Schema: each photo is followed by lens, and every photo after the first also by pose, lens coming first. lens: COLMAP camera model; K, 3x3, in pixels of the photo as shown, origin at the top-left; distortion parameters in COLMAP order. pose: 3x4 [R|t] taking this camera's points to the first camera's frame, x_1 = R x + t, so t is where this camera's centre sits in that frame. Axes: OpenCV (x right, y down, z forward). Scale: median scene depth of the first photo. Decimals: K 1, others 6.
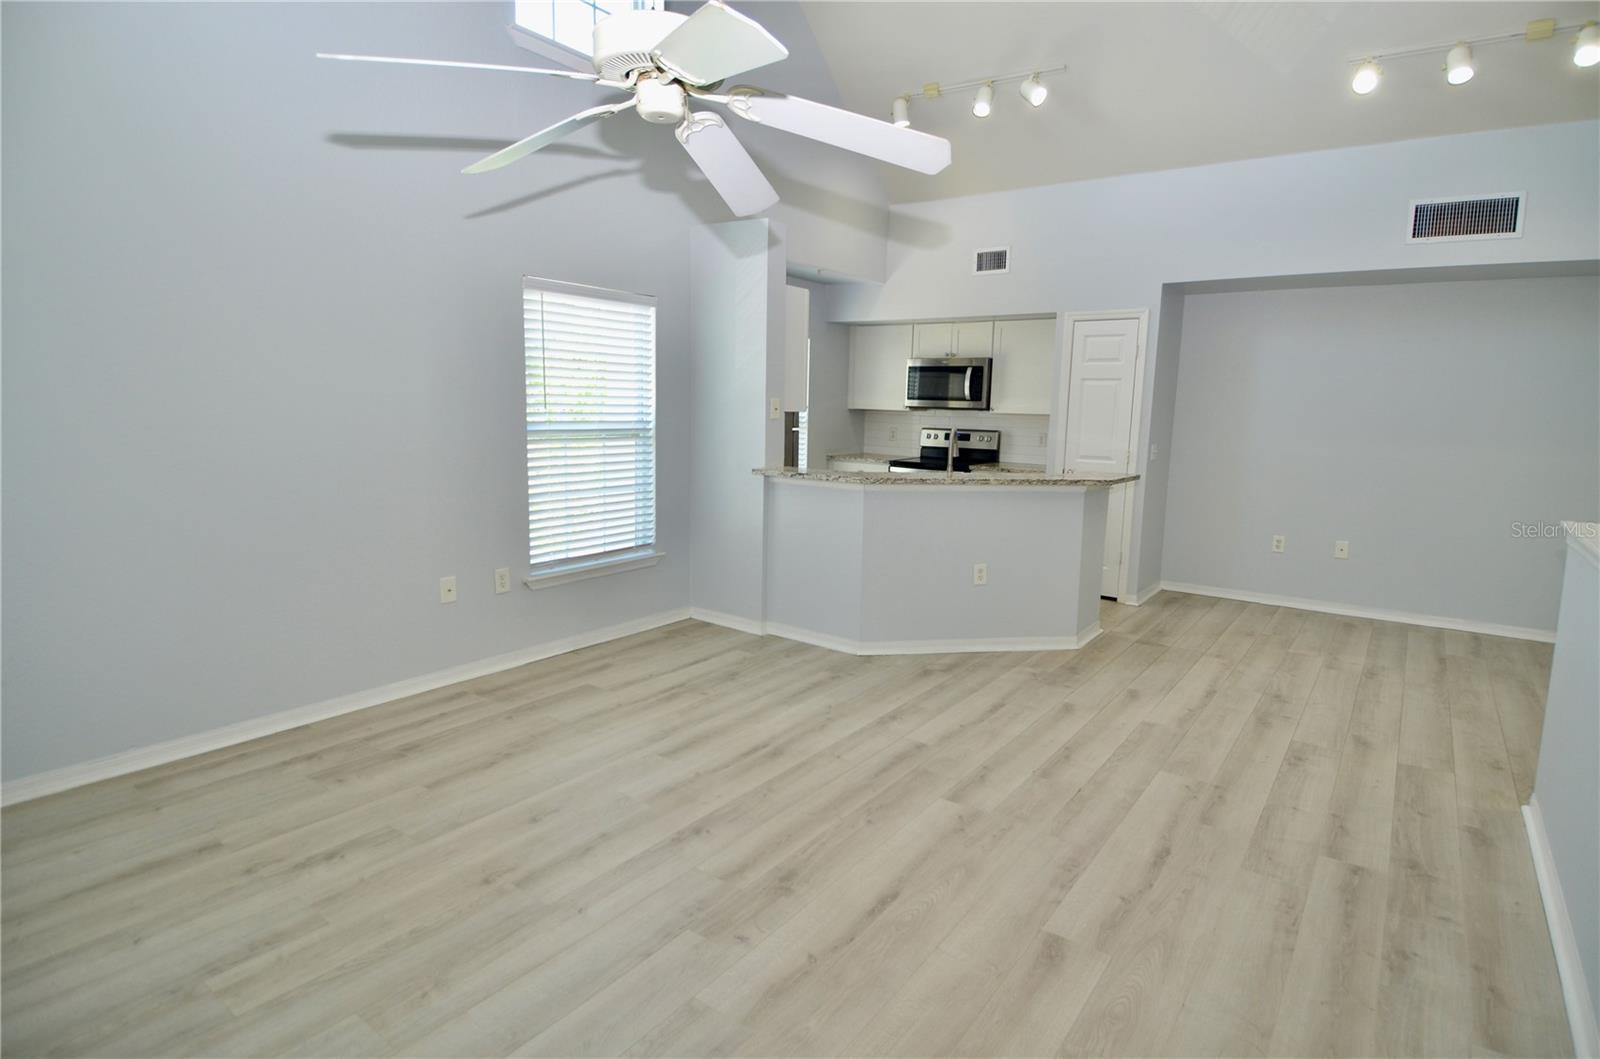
lens RADIAL K [[829.4, 0, 823.9], [0, 829.4, 516.5], [0, 0, 1]] dist [0.053589, -0.061101]
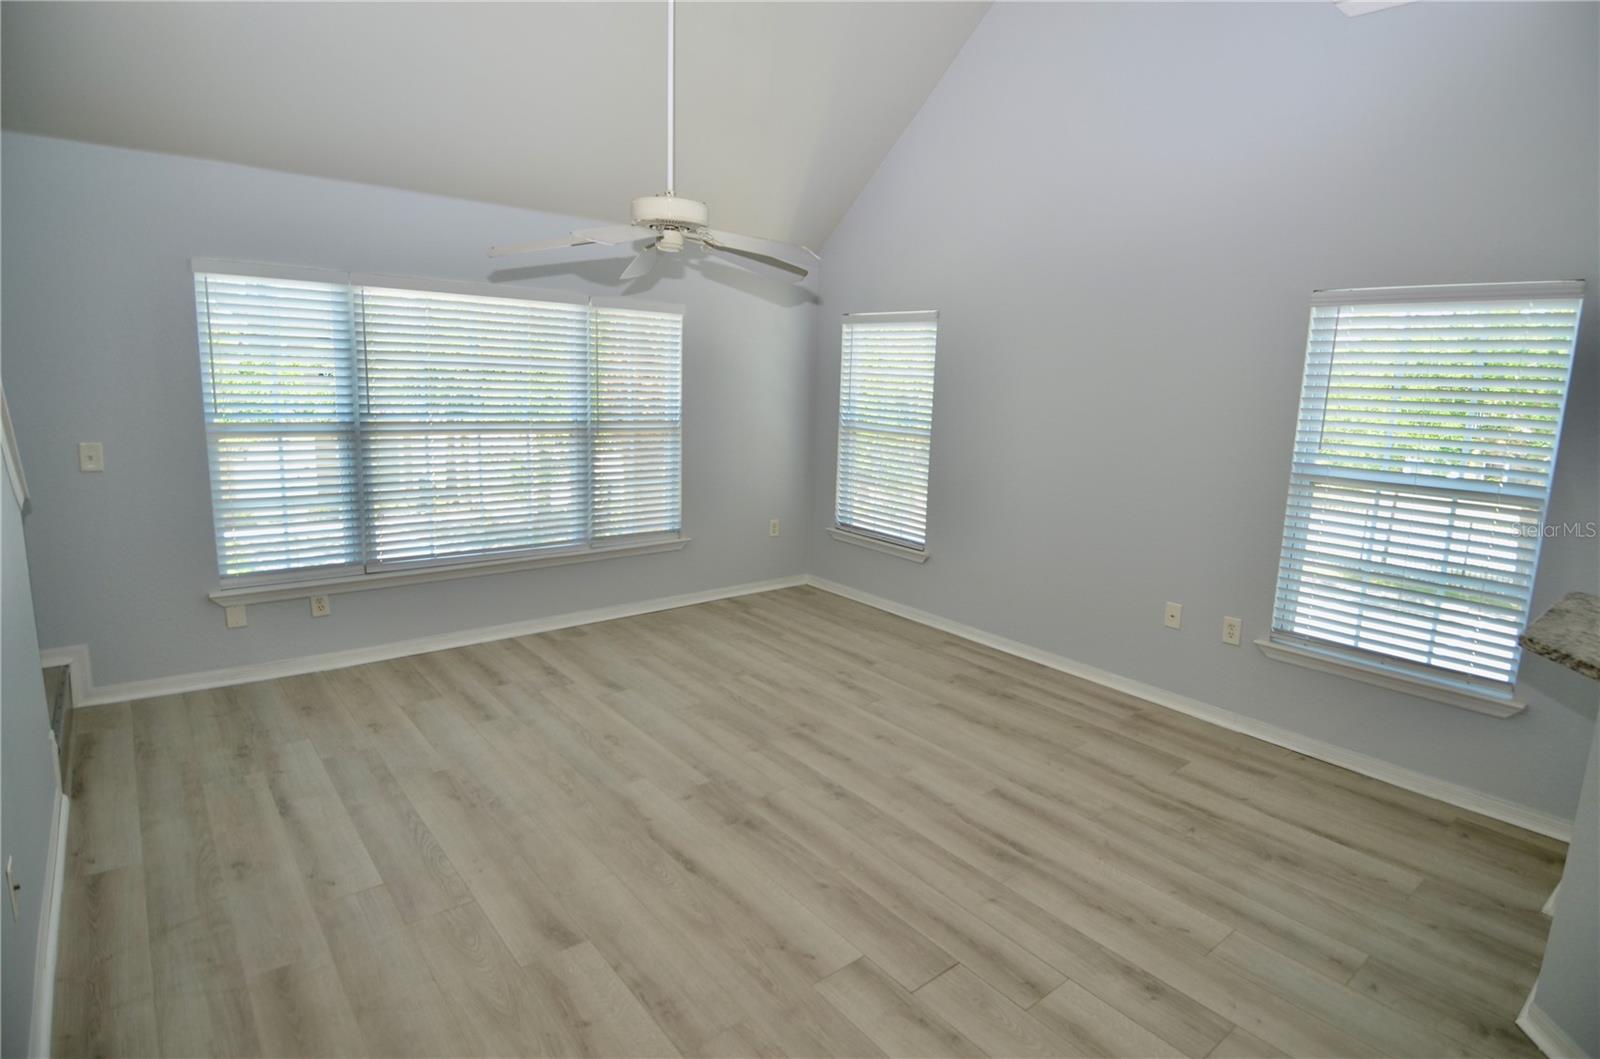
lens RADIAL K [[827.2, 0, 825.0], [0, 827.2, 514.9], [0, 0, 1]] dist [0.050863, -0.057982]
pose [[-0.255880, 0.124943, -0.958600, 0.639613], [-0.173539, 0.969567, 0.172696, -0.137778], [0.951005, 0.210544, -0.226410, 0.811694]]
